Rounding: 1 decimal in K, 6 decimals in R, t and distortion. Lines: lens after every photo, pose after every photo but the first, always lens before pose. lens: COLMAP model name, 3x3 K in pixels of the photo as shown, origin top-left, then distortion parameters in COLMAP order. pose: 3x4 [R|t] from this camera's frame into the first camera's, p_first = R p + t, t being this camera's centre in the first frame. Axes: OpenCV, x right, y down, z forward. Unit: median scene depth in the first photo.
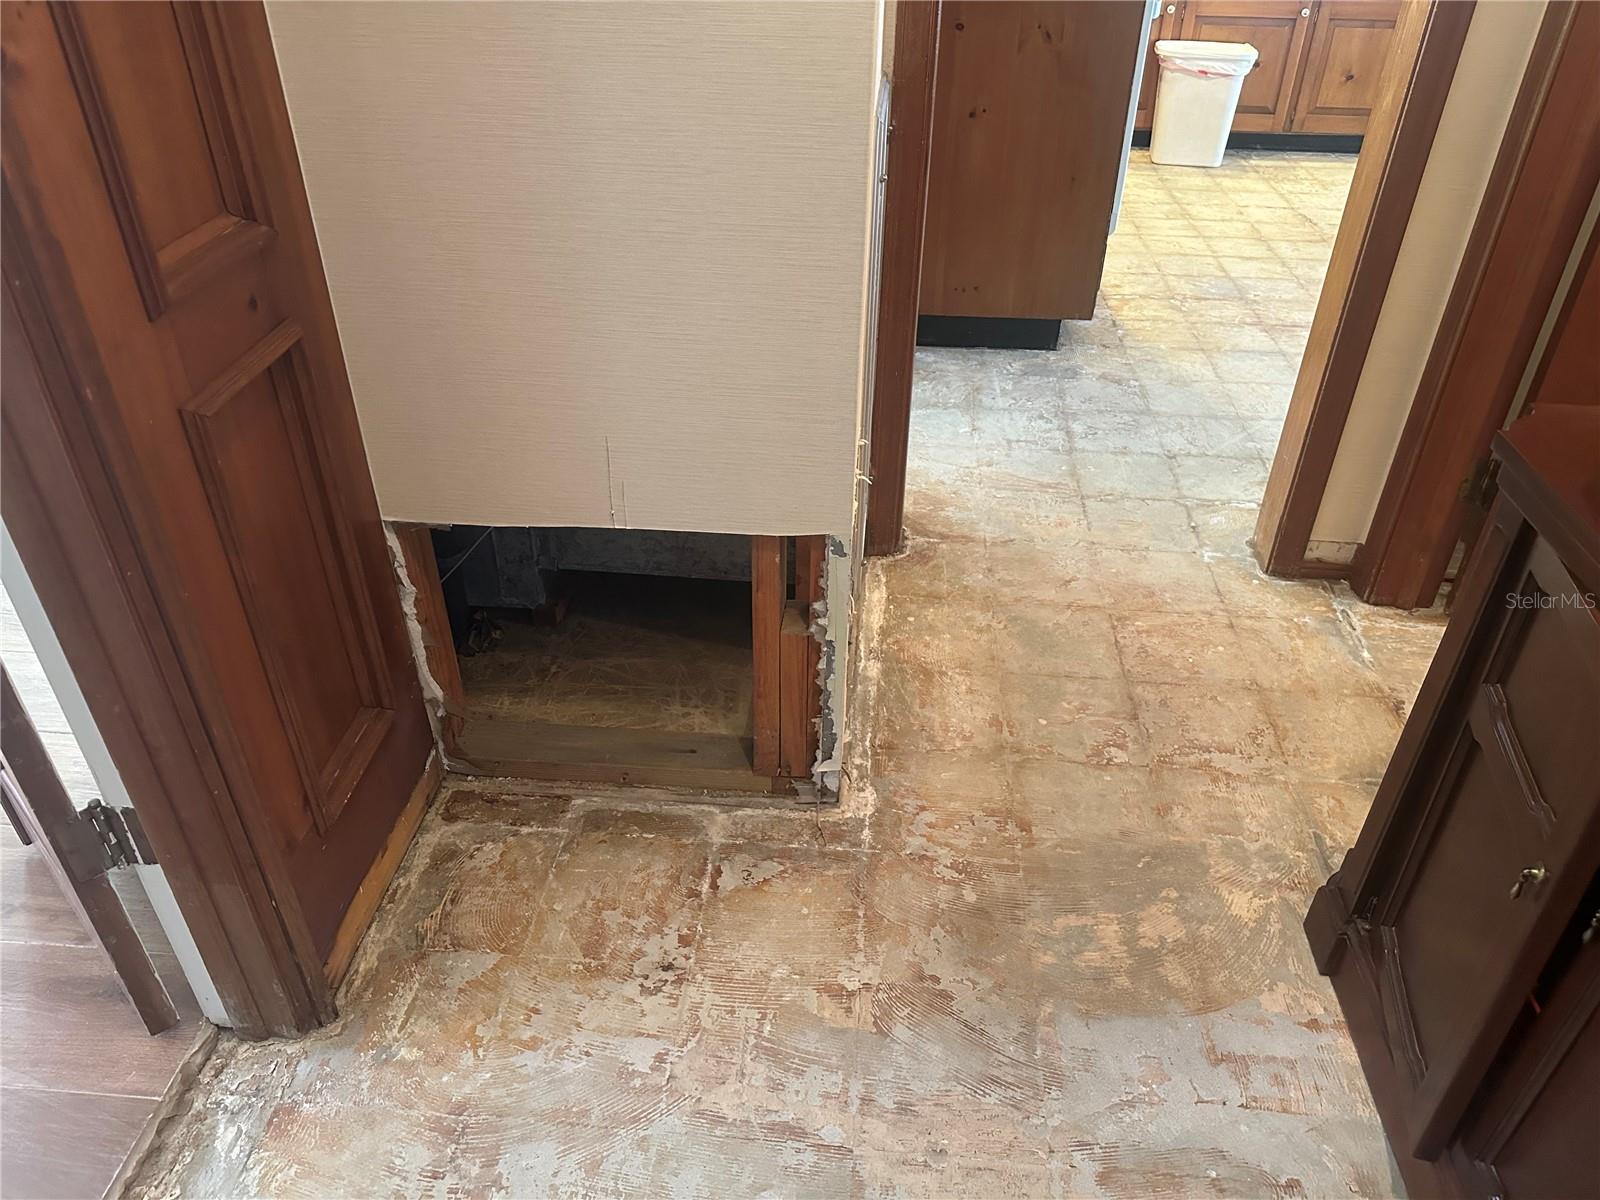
lens RADIAL K [[1138.0, 0, 802.8], [0, 1138.0, 600.7], [0, 0, 1]] dist [0.046251, -0.050203]
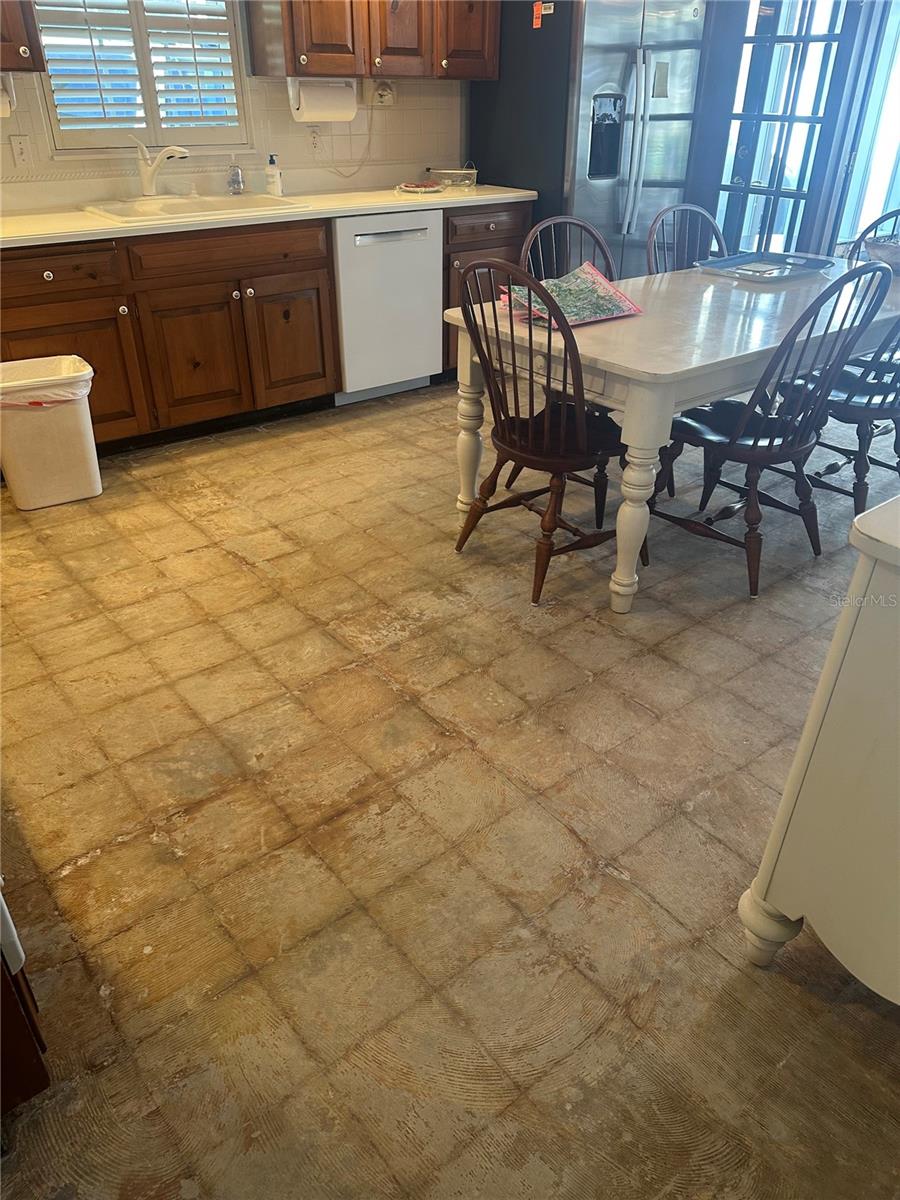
lens RADIAL K [[853.5, 0, 450.6], [0, 853.5, 597.6], [0, 0, 1]] dist [0.046251, -0.050203]
pose [[0.726339, -0.361163, 0.584802, 0.158470], [0.393256, 0.916167, 0.077375, -0.268133], [-0.563722, 0.173777, 0.807477, 0.374199]]
